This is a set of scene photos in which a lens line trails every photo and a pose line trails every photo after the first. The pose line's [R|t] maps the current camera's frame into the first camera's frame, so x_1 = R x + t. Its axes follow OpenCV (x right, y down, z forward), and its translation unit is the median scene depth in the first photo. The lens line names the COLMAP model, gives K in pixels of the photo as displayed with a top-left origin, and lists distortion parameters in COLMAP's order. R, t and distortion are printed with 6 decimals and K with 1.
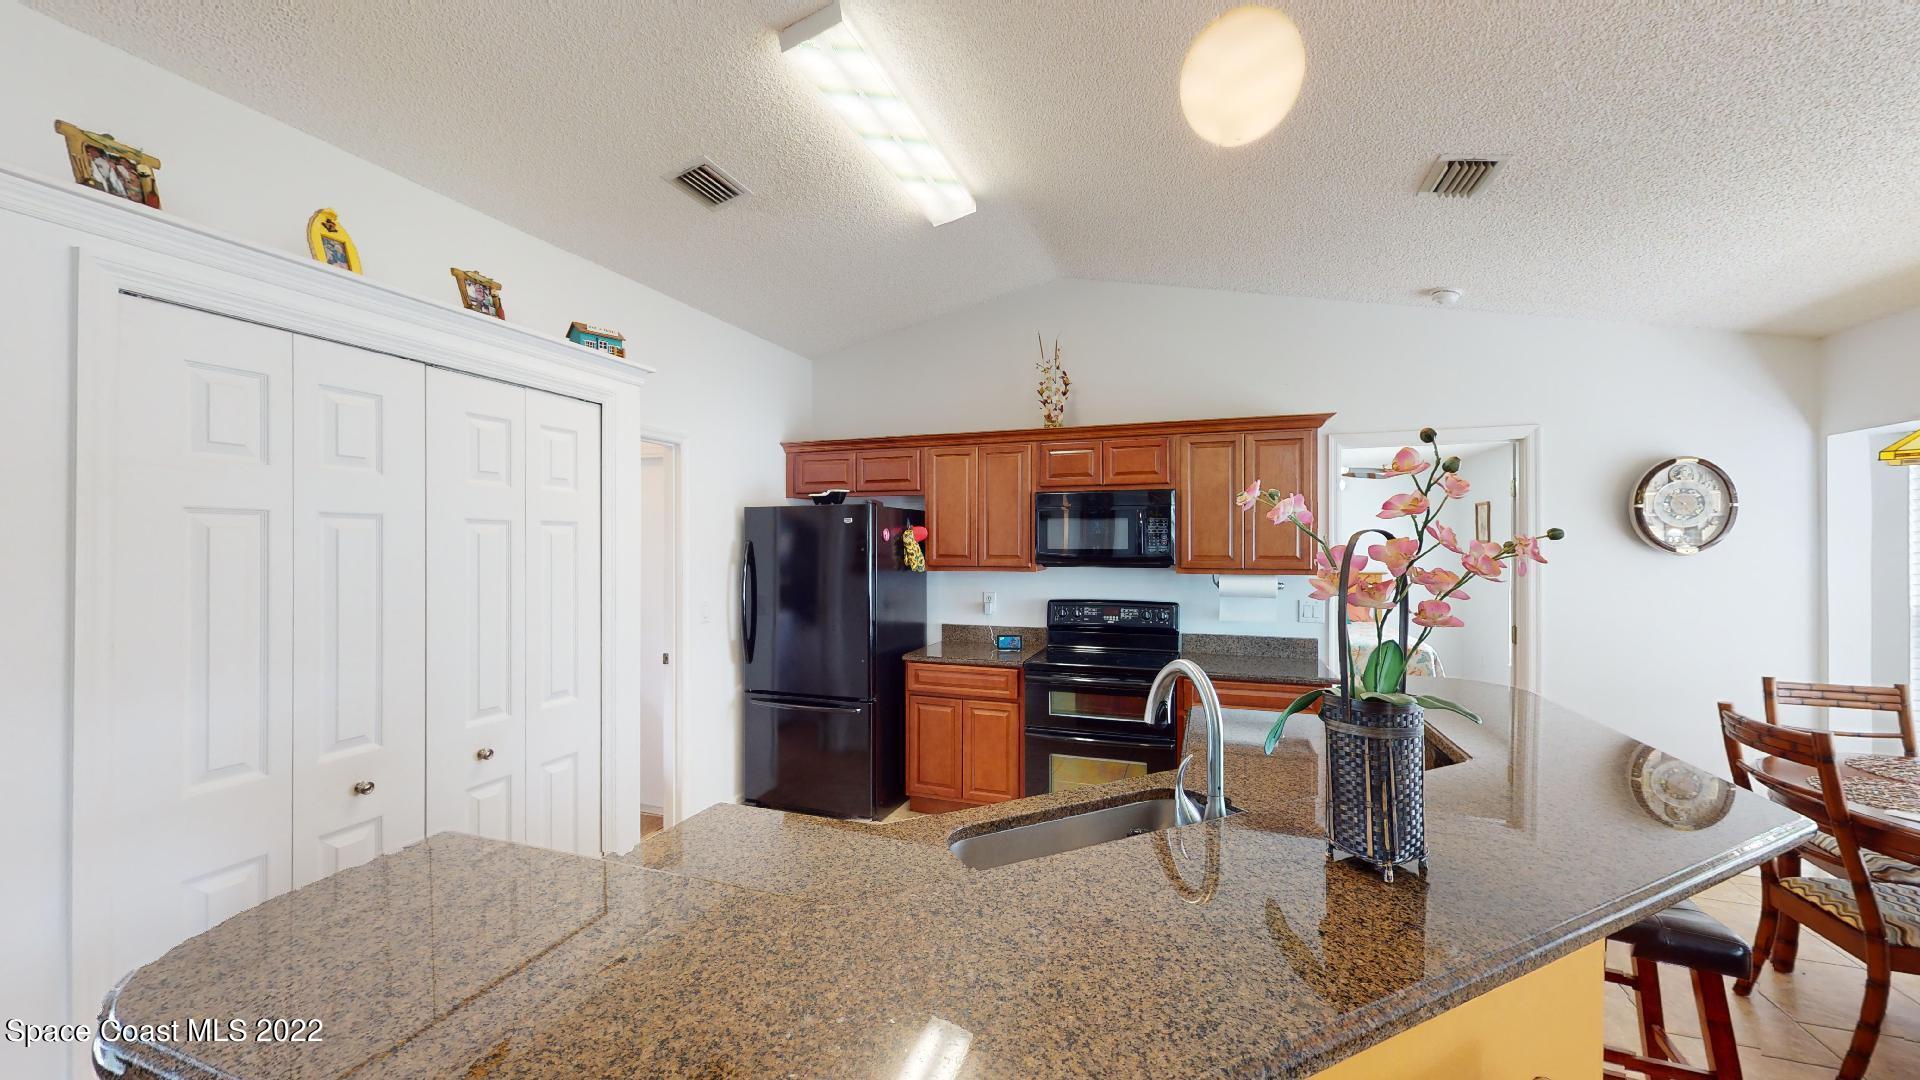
lens RADIAL K [[704.5, 0, 960.0], [0, 704.5, 540.0], [0, 0, 1]] dist [-0.000240, -0.000015]
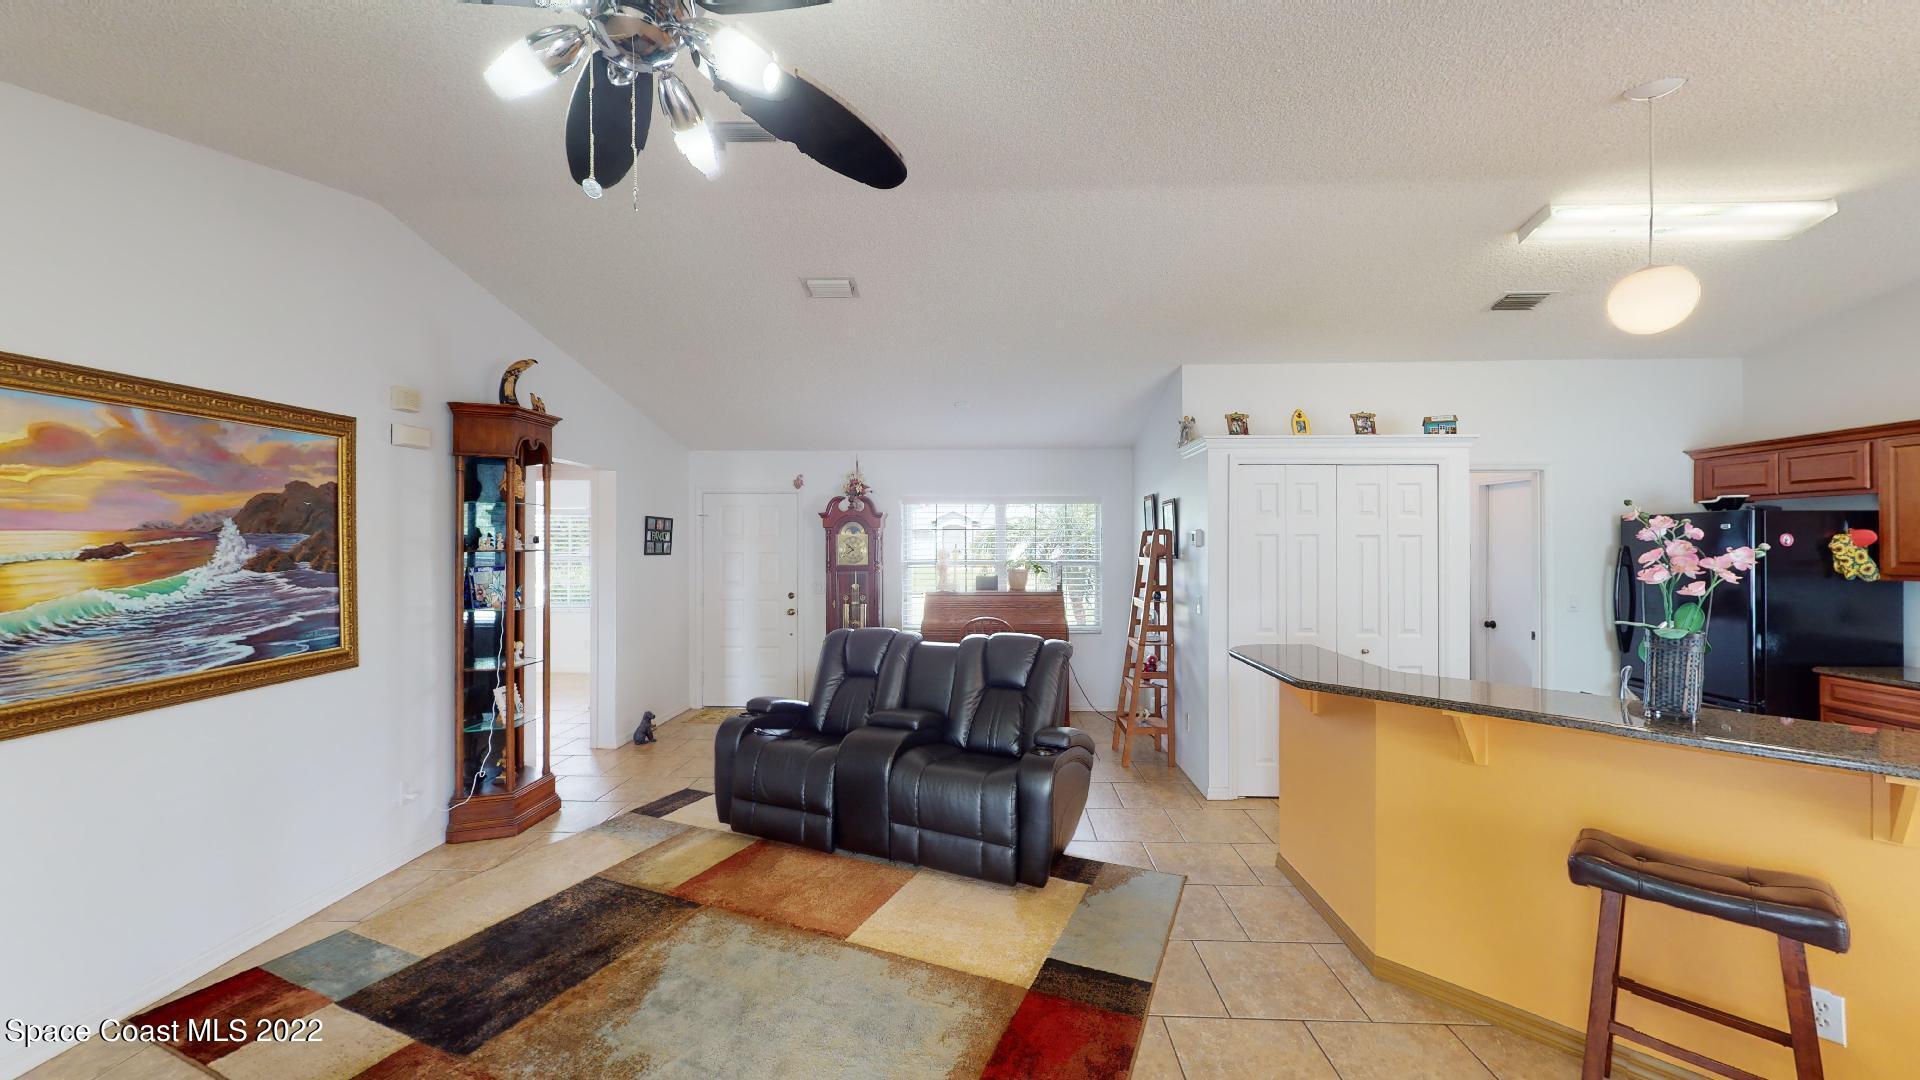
lens RADIAL K [[704.5, 0, 960.0], [0, 704.5, 540.0], [0, 0, 1]] dist [-0.000240, -0.000015]
pose [[0.290751, -0.004468, -0.956788, 0.516988], [0.002145, 0.999990, -0.004018, -0.005920], [0.956796, -0.000884, 0.290757, -0.392148]]
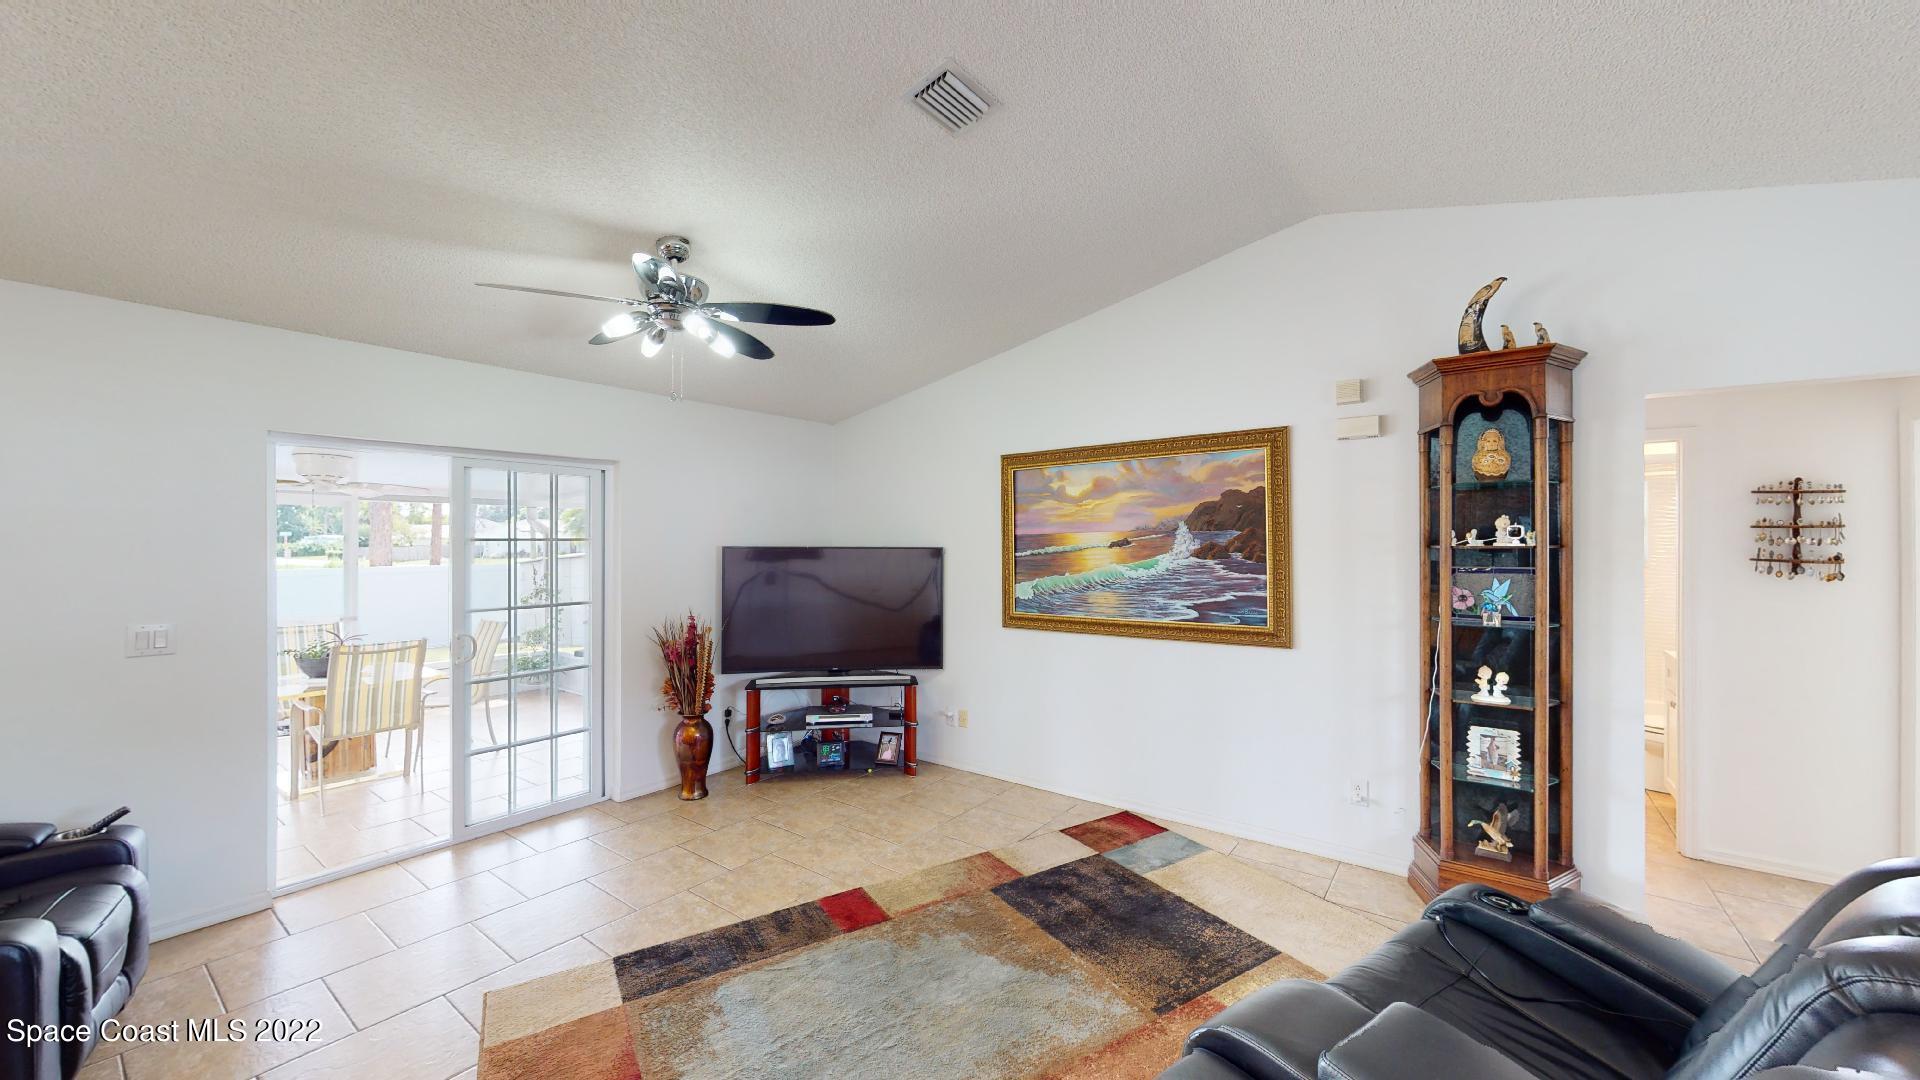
lens RADIAL K [[704.5, 0, 960.0], [0, 704.5, 540.0], [0, 0, 1]] dist [-0.000240, -0.000015]
pose [[-0.954416, -0.000058, 0.298480, -0.361263], [-0.002069, 0.999977, -0.006421, 0.002682], [-0.298472, -0.006746, -0.954394, 0.194311]]
